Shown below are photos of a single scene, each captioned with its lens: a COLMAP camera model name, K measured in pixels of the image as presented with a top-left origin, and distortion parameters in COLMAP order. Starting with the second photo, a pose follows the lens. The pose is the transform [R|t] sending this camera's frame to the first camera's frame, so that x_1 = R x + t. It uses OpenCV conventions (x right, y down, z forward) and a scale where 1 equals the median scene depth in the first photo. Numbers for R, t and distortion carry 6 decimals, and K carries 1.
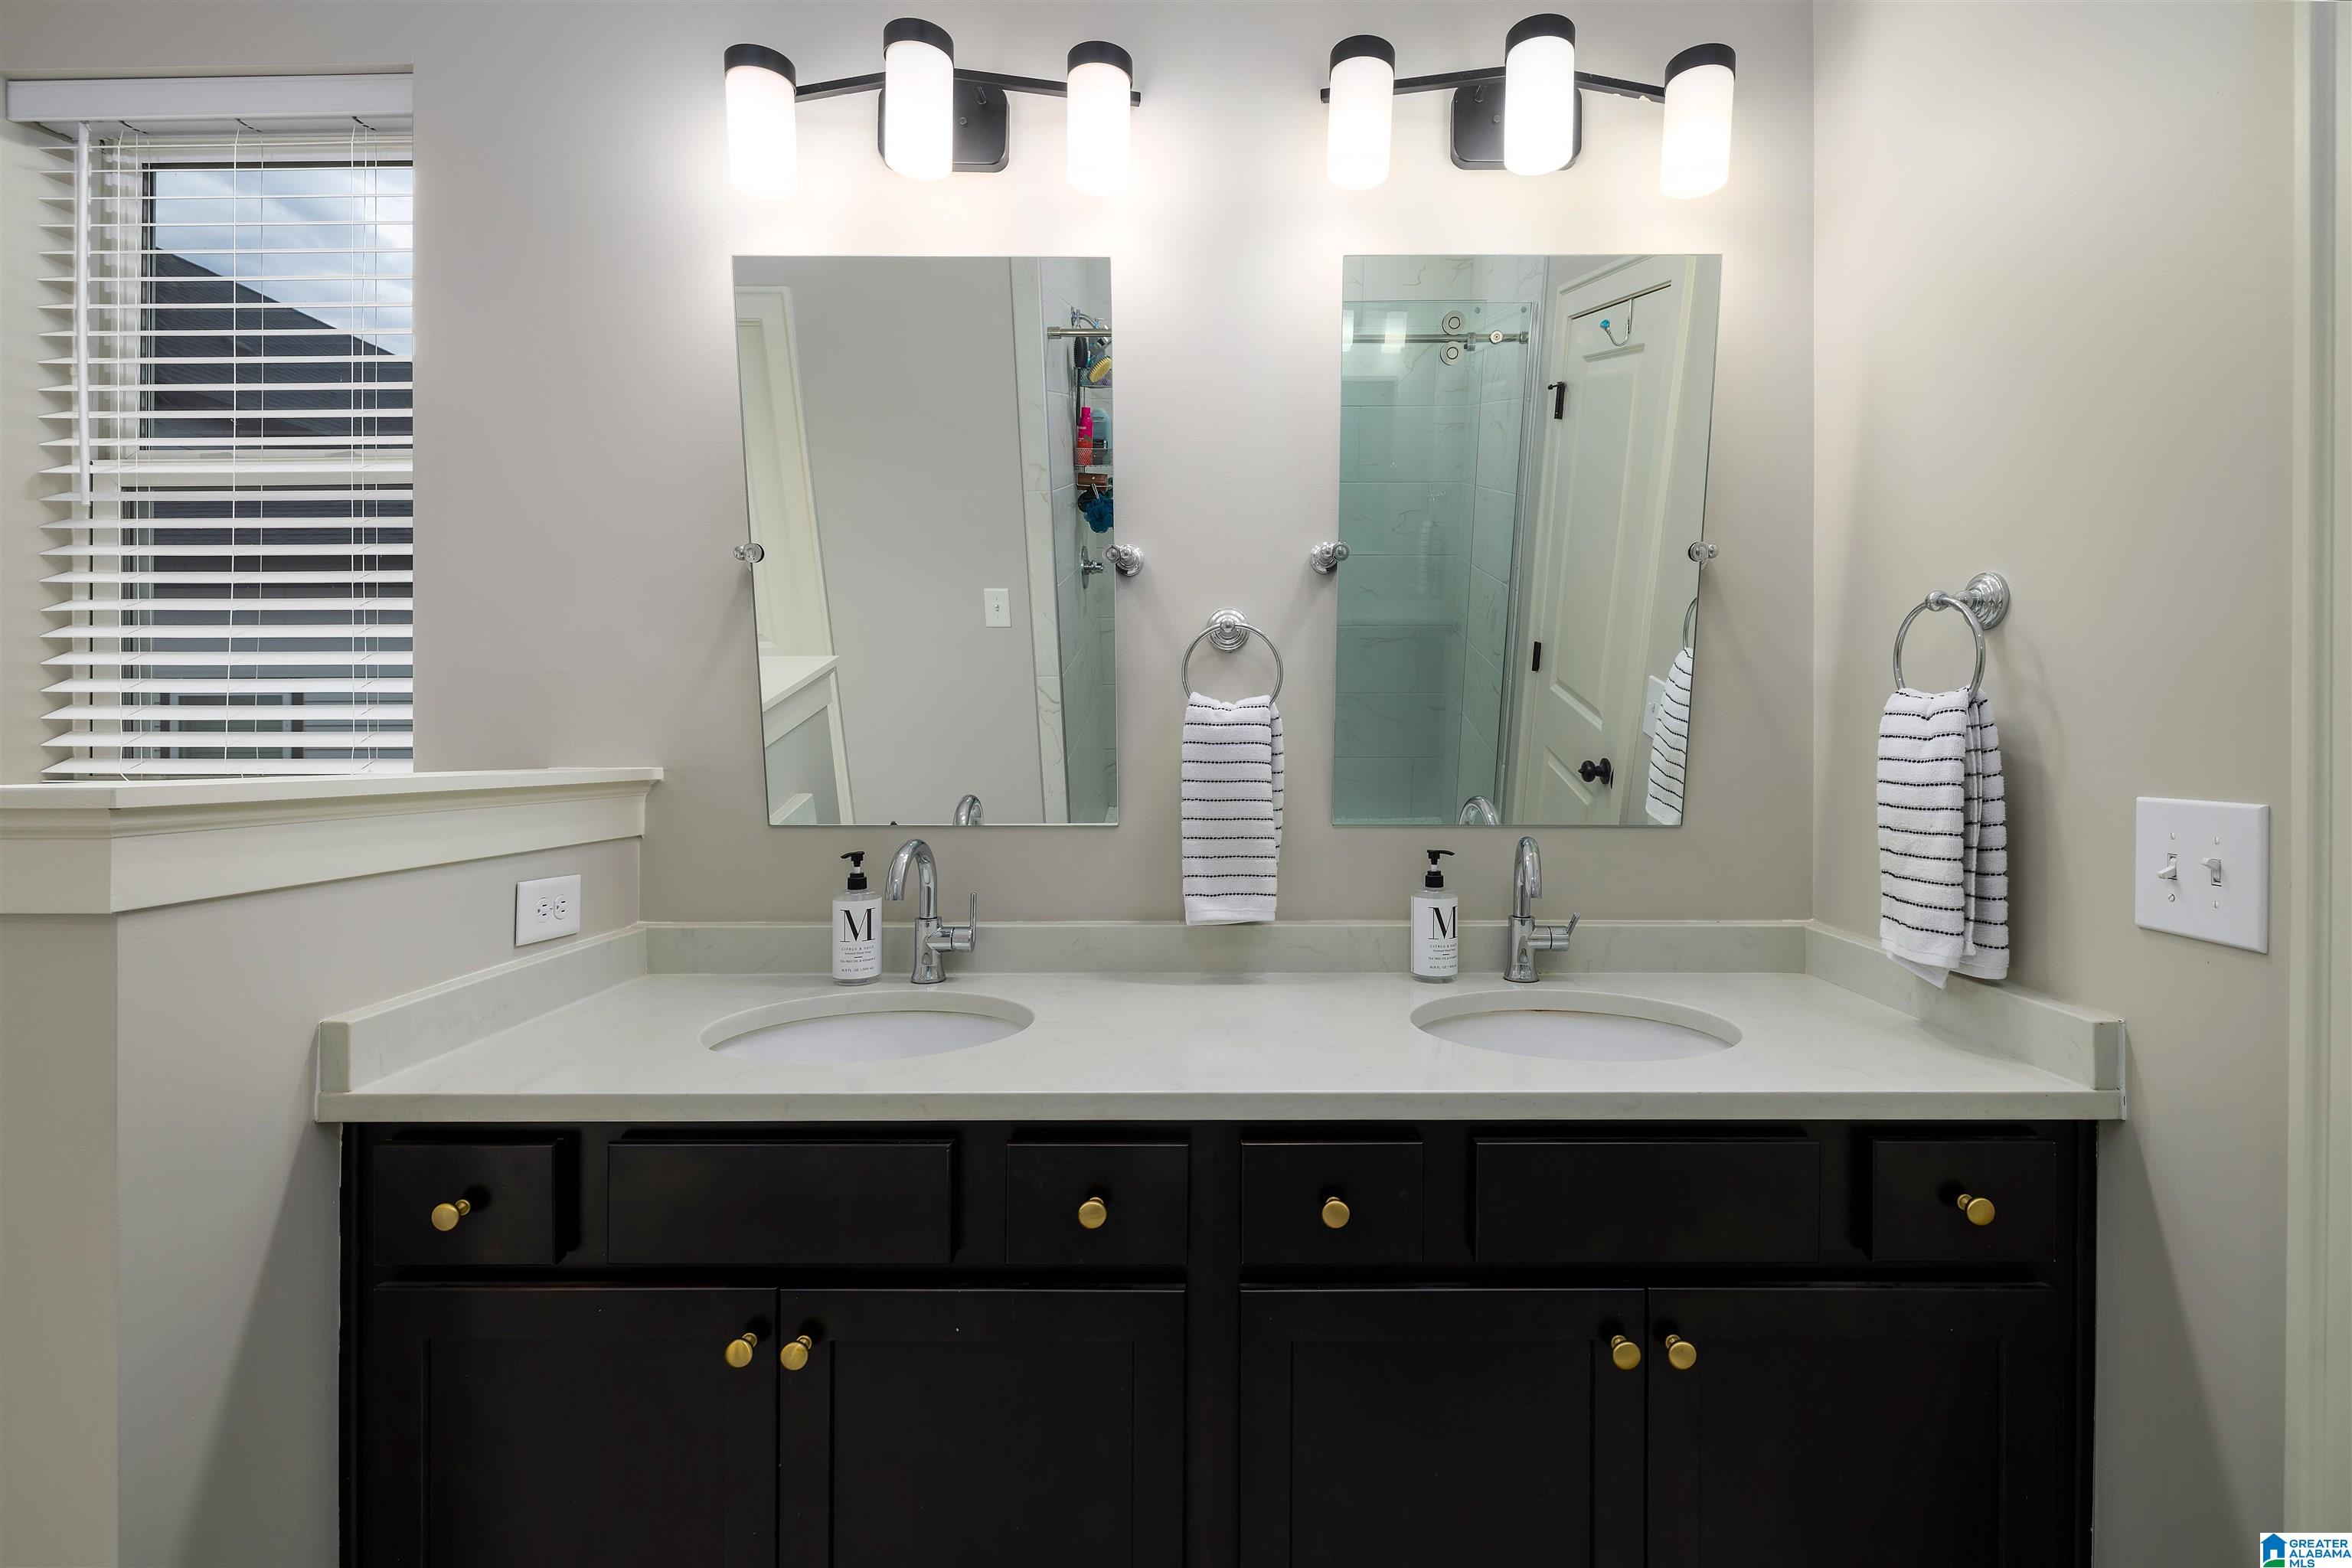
lens RADIAL K [[1012.2, 0, 1179.1], [0, 1012.2, 750.7], [0, 0, 1]] dist [-0.002128, -0.000190]
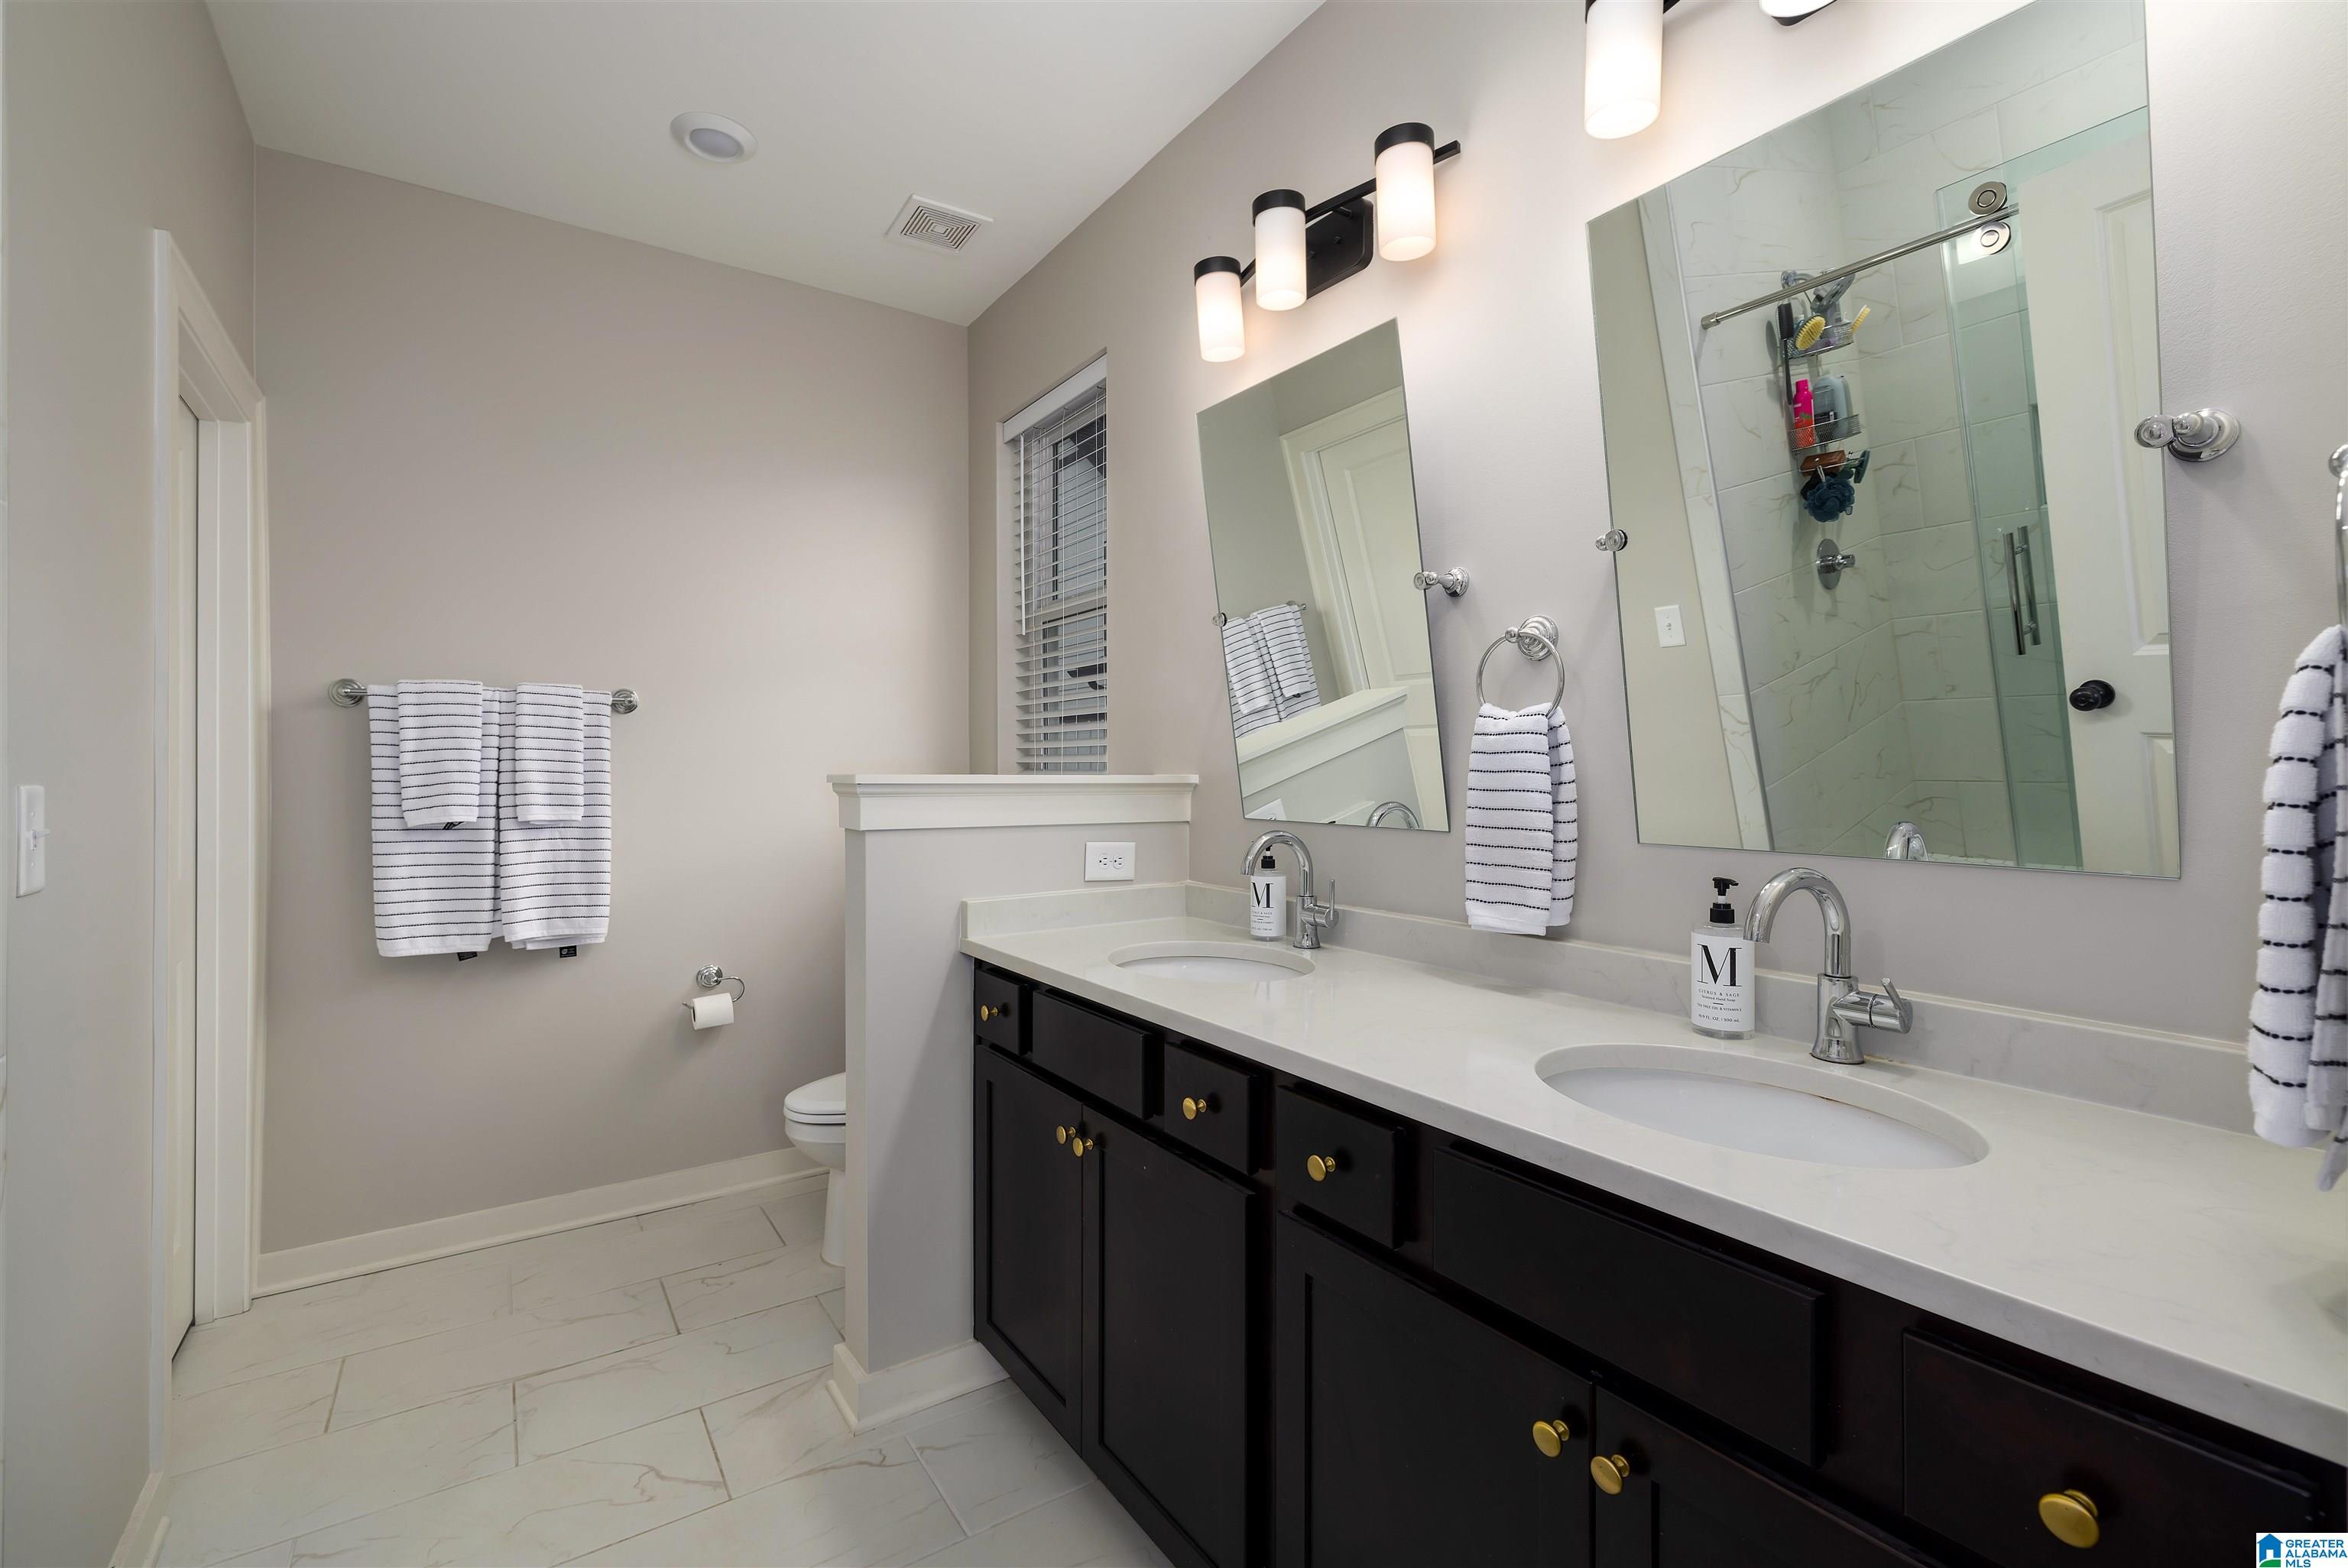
lens RADIAL K [[986.0, 0, 1168.4], [0, 986.0, 774.0], [0, 0, 1]] dist [0.000685, -0.000054]
pose [[0.584974, 0.006038, -0.811029, 0.638571], [-0.015419, 0.999874, -0.003678, 0.022485], [0.810905, 0.014657, 0.584994, 0.156204]]
